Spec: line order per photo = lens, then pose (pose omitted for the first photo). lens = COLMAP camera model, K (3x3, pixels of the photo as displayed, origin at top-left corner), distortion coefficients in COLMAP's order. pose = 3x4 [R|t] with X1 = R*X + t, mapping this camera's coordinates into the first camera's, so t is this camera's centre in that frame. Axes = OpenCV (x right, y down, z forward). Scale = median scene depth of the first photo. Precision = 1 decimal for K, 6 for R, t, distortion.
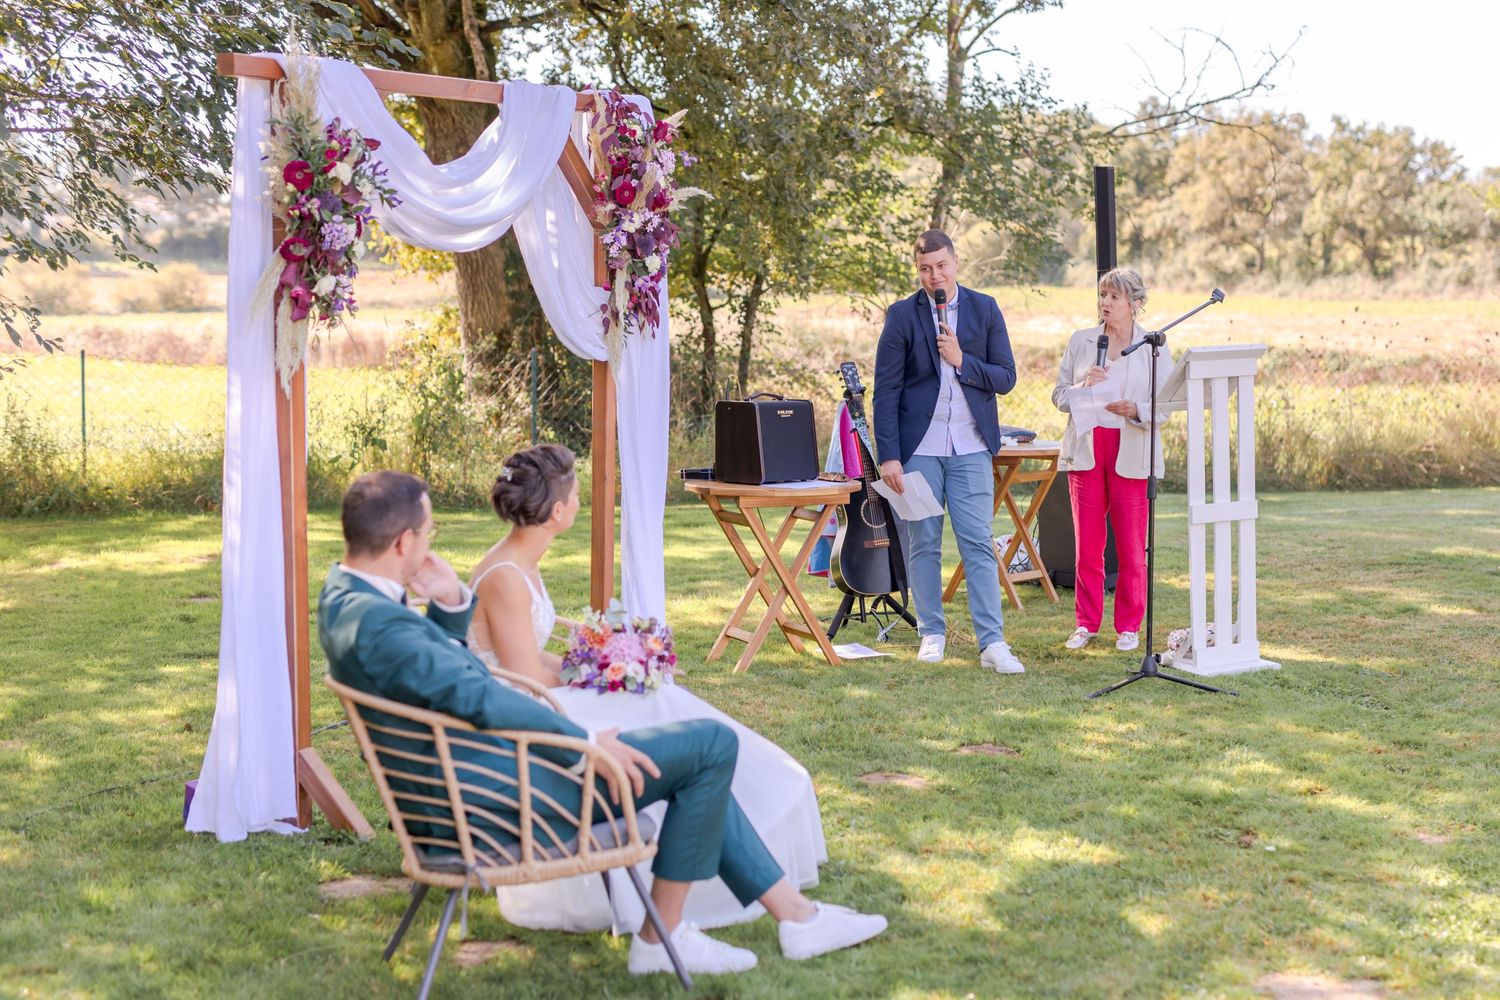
lens RADIAL K [[2228.3, 0, 954.5], [0, 2228.3, 334.7], [0, 0, 1]] dist [-0.037183, 0.033024]
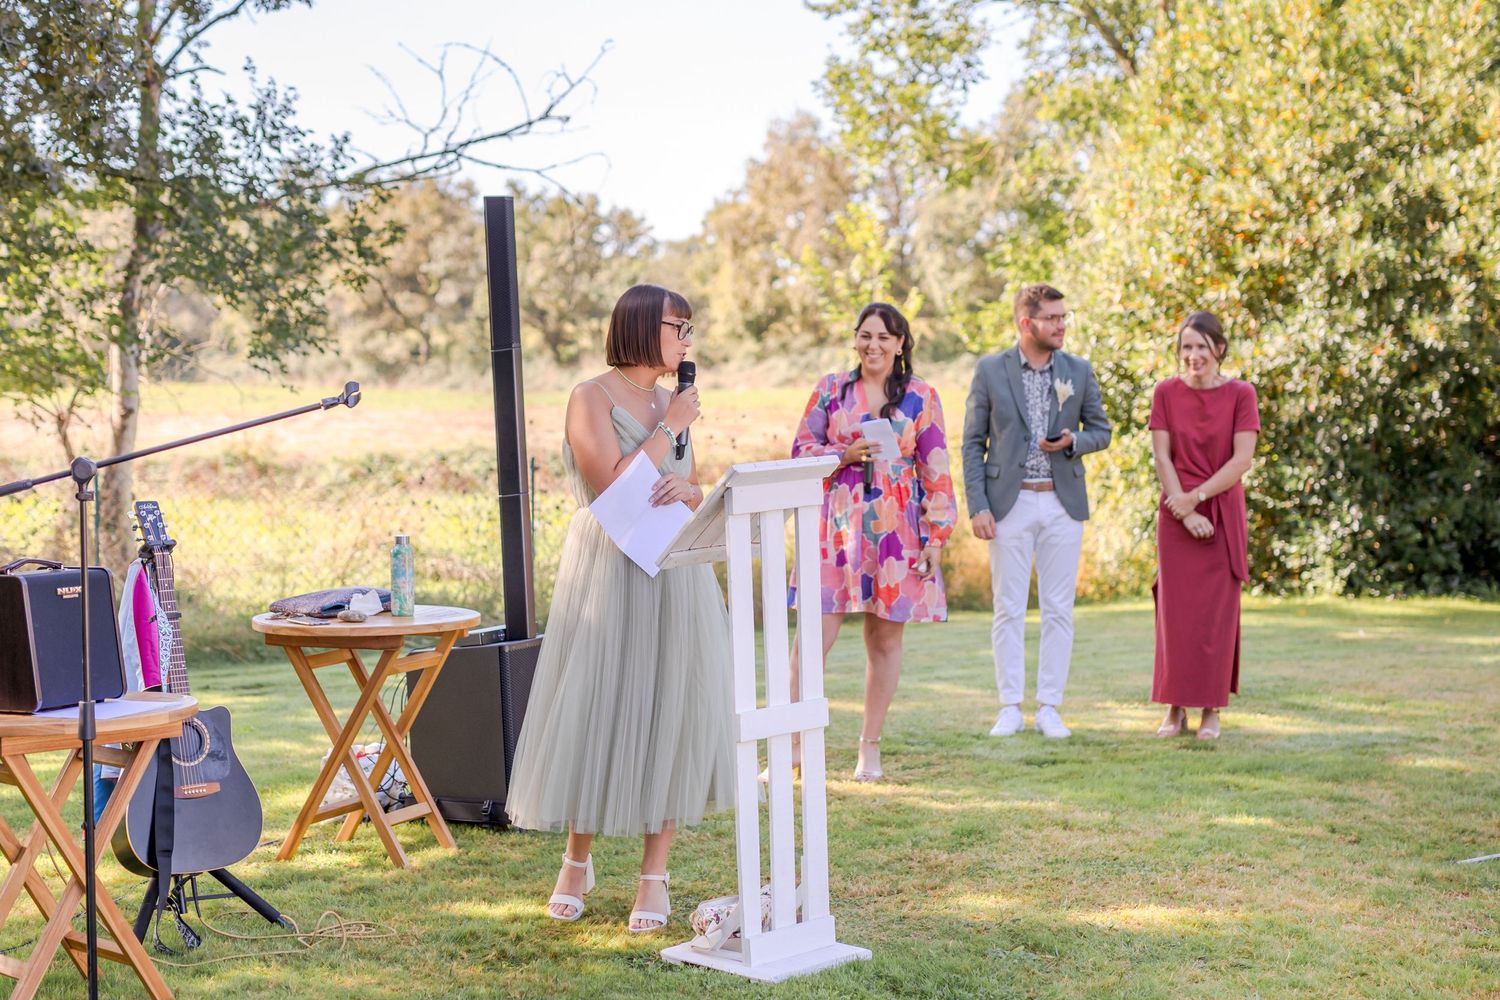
lens RADIAL K [[2531.4, 0, 750.0], [0, 2531.4, 500.0], [0, 0, 1]] dist [-0.038422, 0.057502]
pose [[0.964575, -0.030733, 0.262013, -0.032931], [0.023777, 0.999277, 0.029678, -0.002435], [-0.262736, -0.022397, 0.964608, 0.124630]]
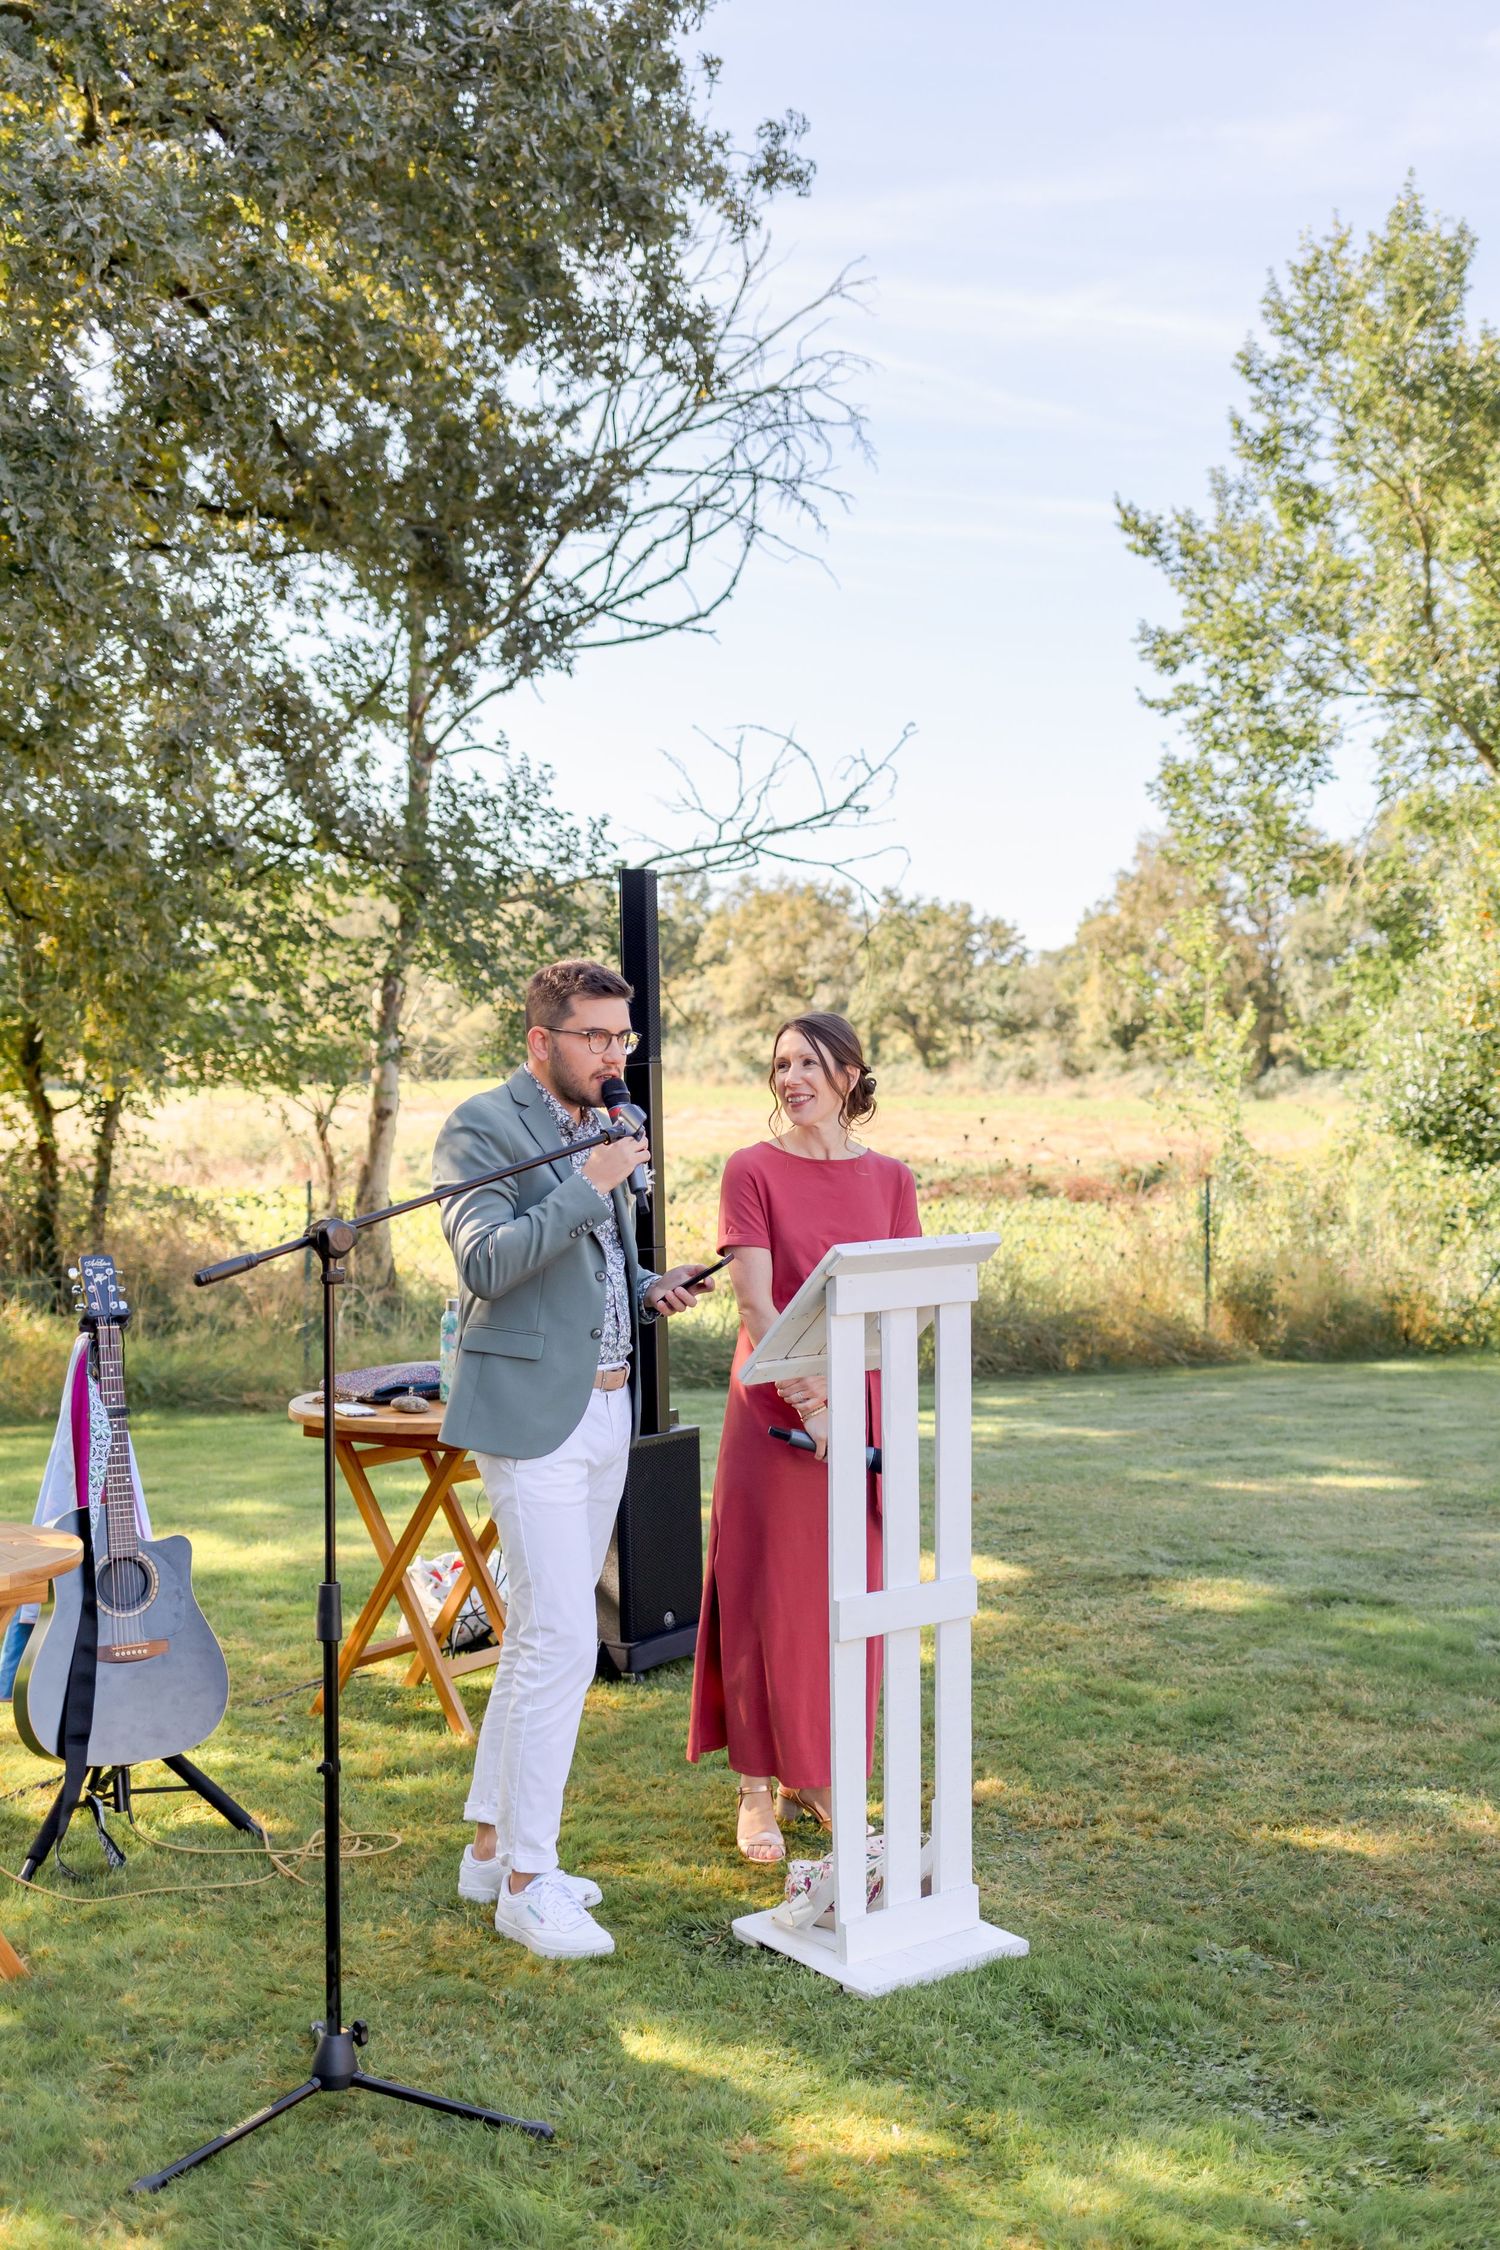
lens RADIAL K [[2474.3, 0, 882.2], [0, 2474.3, 1121.7], [0, 0, 1]] dist [0.009172, -0.017875]
pose [[0.985473, 0.006352, 0.169714, 0.012954], [-0.005752, 0.999975, -0.004025, -0.007145], [-0.169735, 0.002990, 0.985485, 0.212423]]
